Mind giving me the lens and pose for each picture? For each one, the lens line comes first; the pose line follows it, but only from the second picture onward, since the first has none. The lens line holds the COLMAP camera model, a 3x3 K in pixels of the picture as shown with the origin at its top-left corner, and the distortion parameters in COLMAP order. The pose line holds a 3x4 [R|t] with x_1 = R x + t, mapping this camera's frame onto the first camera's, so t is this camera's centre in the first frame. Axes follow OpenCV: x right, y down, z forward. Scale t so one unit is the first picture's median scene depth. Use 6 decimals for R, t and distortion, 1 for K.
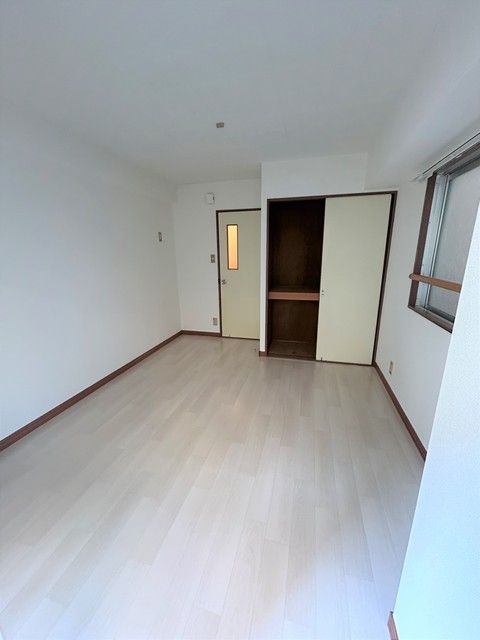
lens RADIAL K [[261.1, 0, 239.7], [0, 261.1, 319.4], [0, 0, 1]] dist [-0.003458, 0.000936]
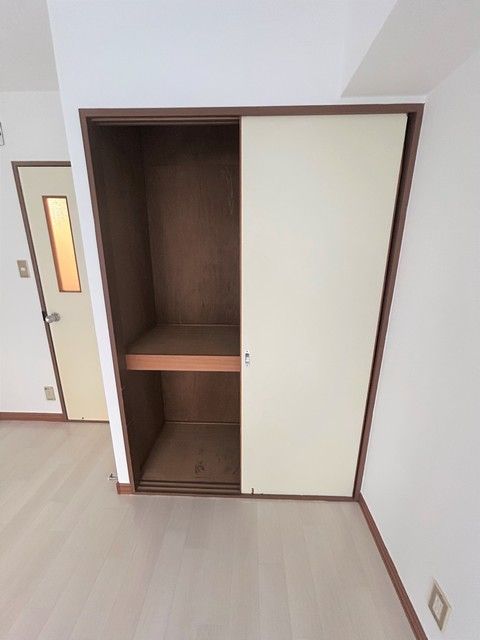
lens RADIAL K [[261.1, 0, 239.6], [0, 261.1, 320.3], [0, 0, 1]] dist [-0.003458, 0.000936]
pose [[0.972900, -0.045983, 0.226607, 0.196058], [0.043299, 0.998921, 0.016804, -0.157941], [-0.227135, -0.006536, 0.973841, 0.543268]]
